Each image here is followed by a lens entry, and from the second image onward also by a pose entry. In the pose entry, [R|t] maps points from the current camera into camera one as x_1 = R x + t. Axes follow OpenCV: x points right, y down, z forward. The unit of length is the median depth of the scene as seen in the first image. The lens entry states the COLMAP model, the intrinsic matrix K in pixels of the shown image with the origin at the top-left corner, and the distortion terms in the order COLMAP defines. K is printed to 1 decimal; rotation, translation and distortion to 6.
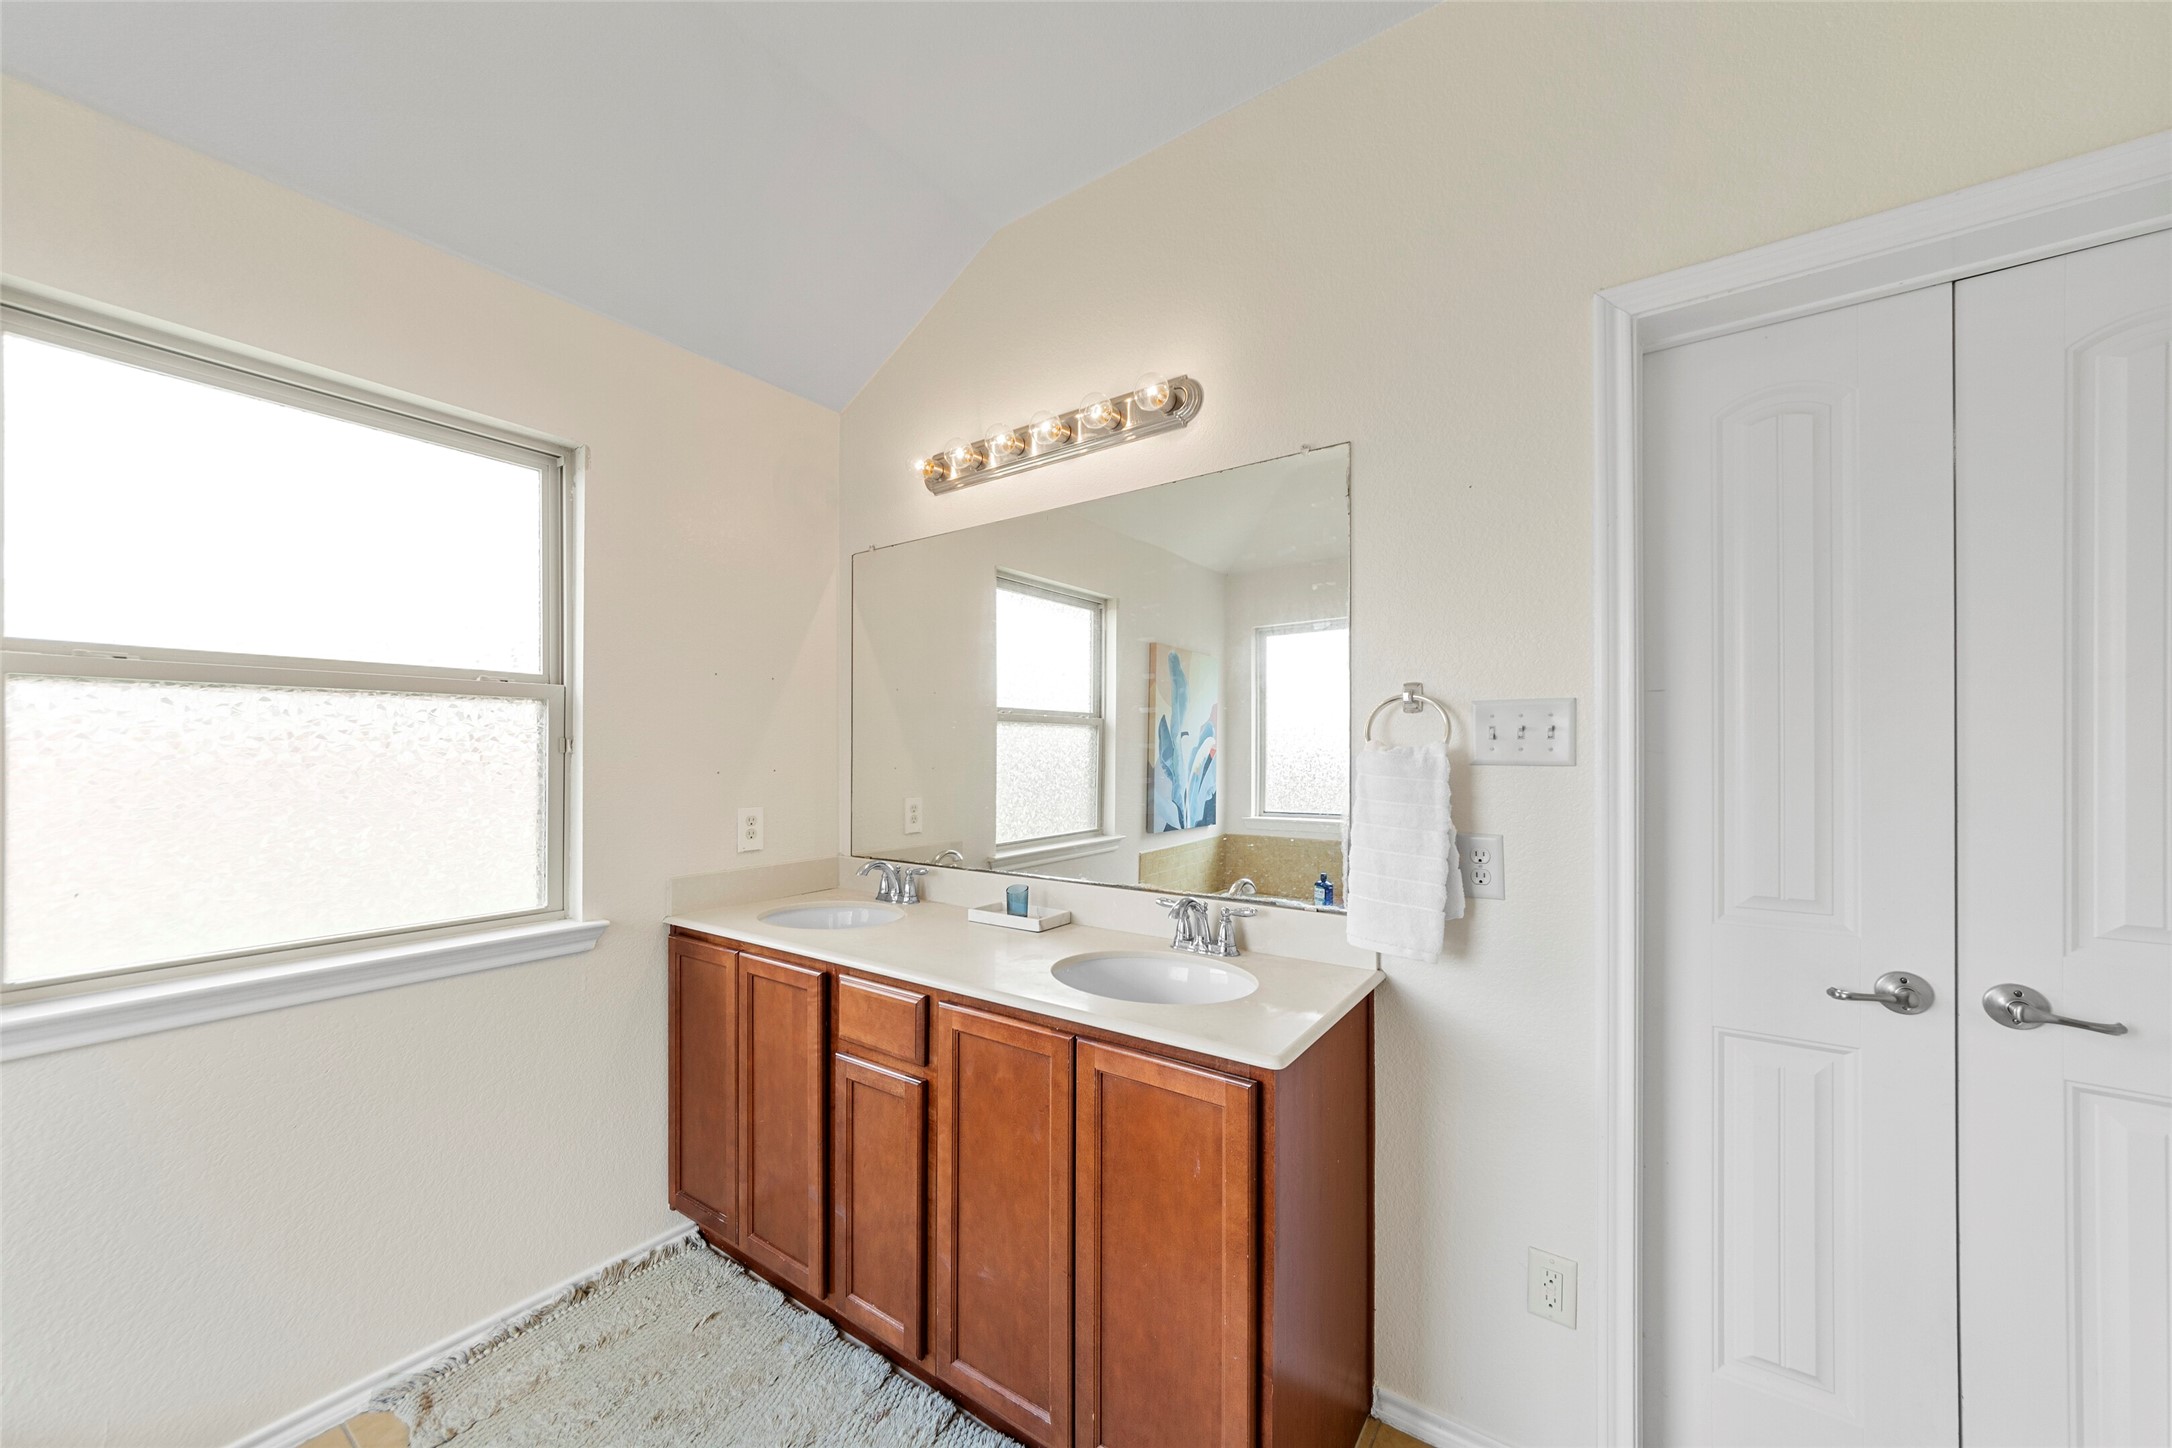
lens RADIAL K [[789.8, 0, 1089.7], [0, 789.8, 741.9], [0, 0, 1]] dist [-0.001654, 0.000270]
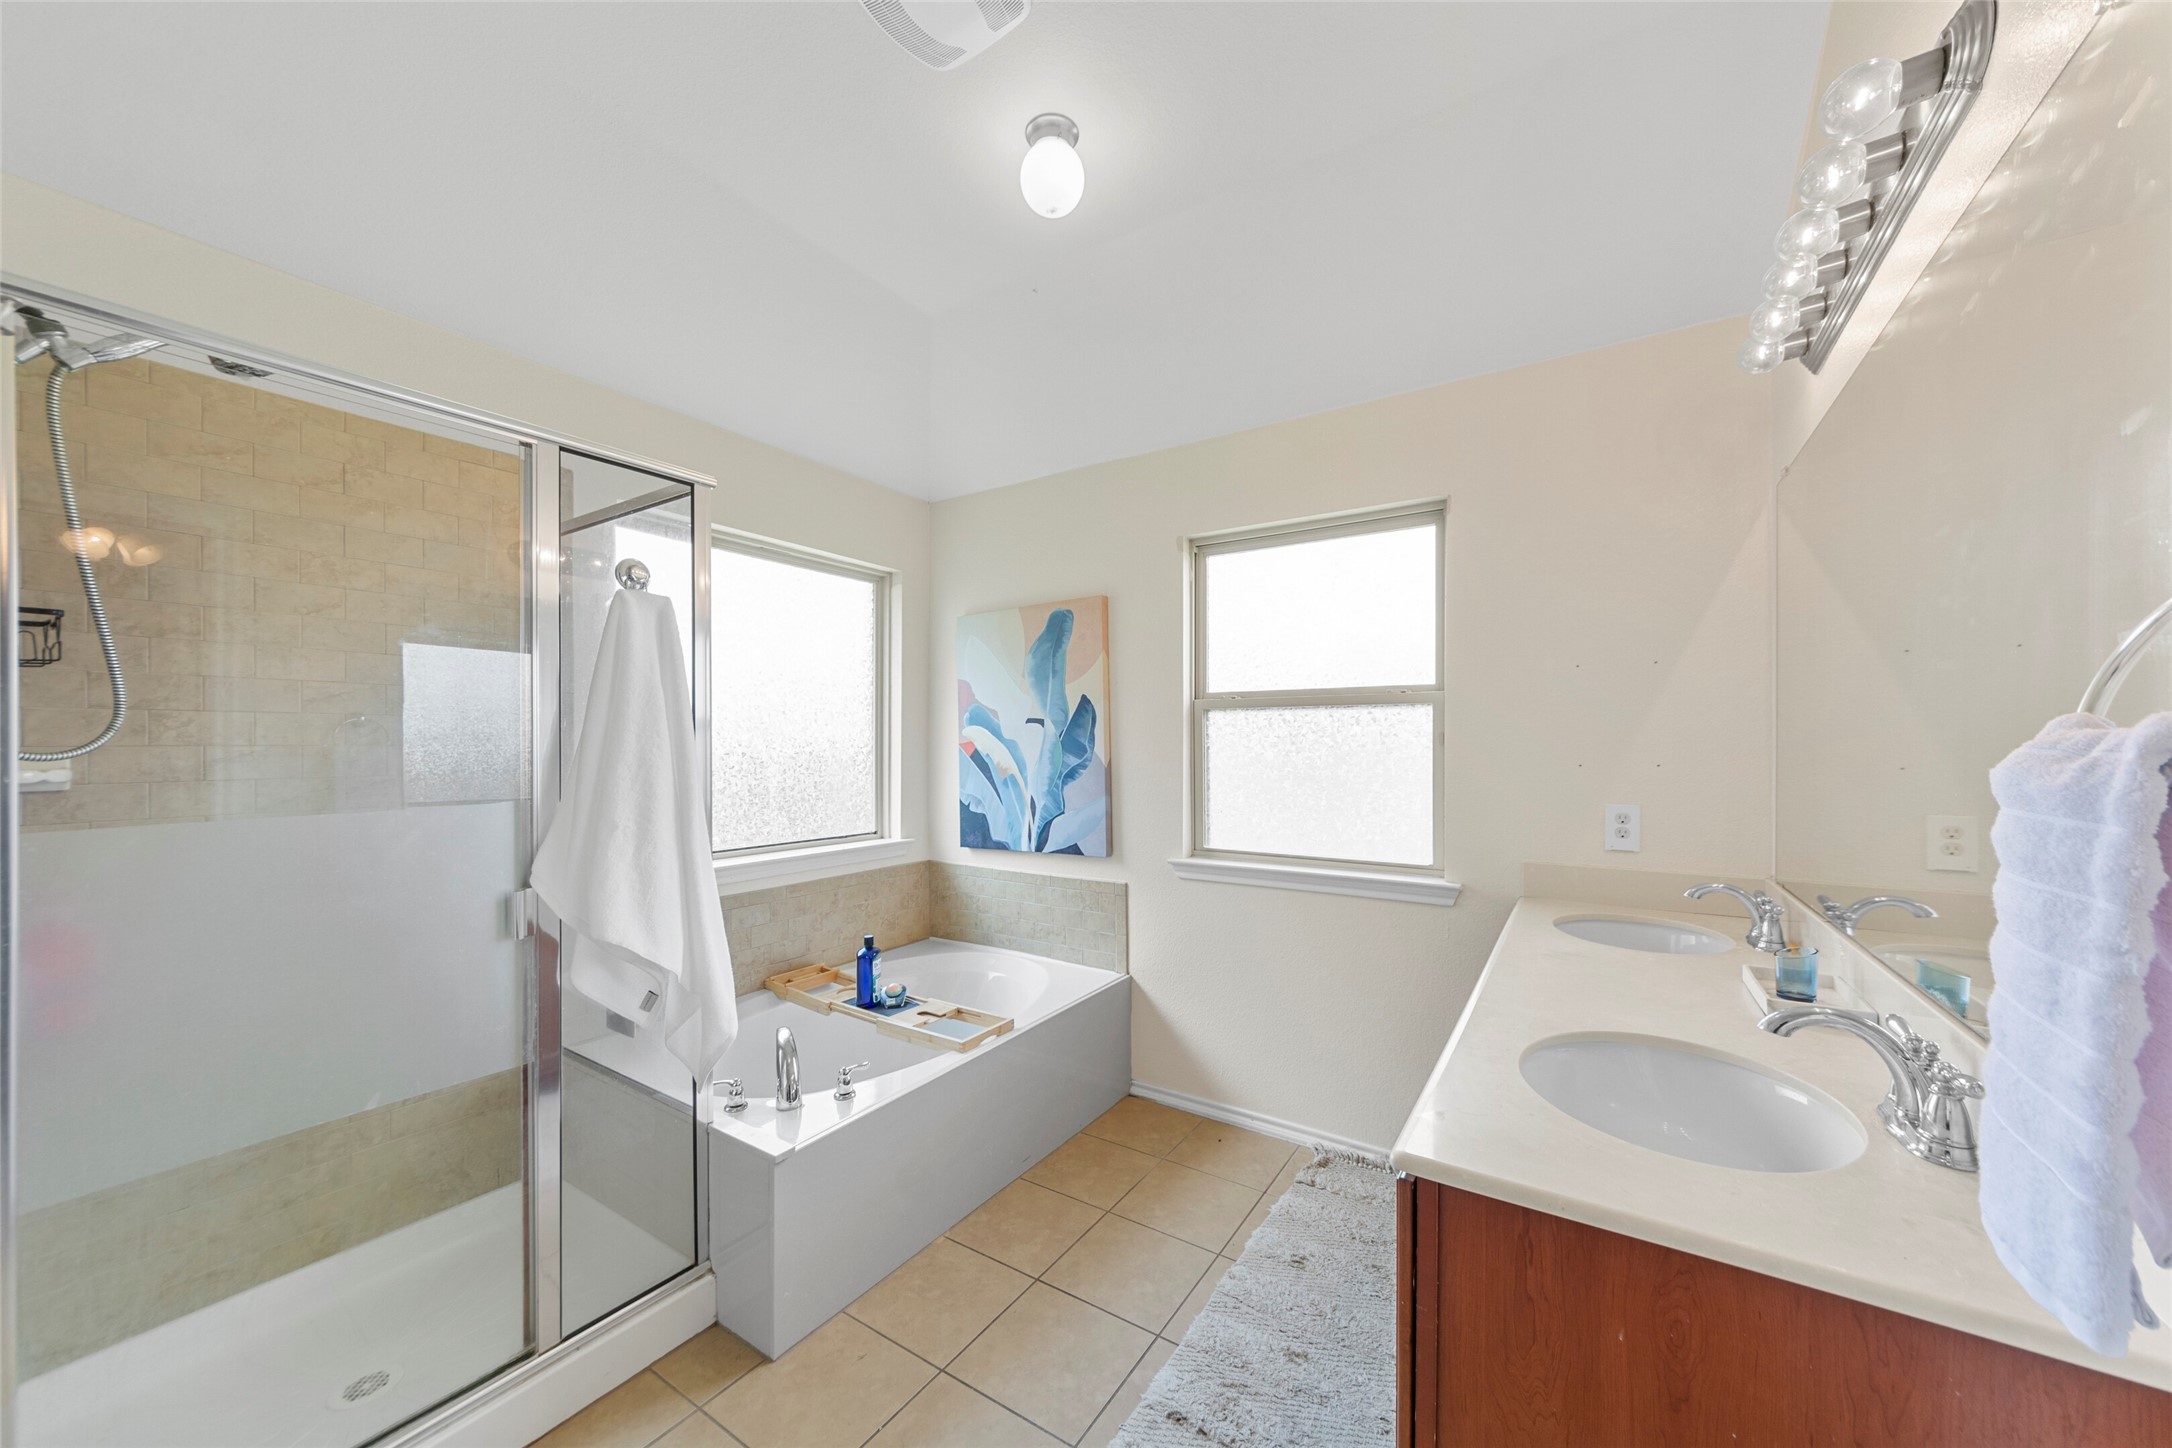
lens RADIAL K [[789.8, 0, 1088.3], [0, 789.8, 738.6], [0, 0, 1]] dist [-0.001654, 0.000270]
pose [[0.026876, -0.006913, -0.999615, 0.574597], [0.010557, 0.999922, -0.006632, 0.005803], [0.999583, -0.010374, 0.026947, 0.410182]]
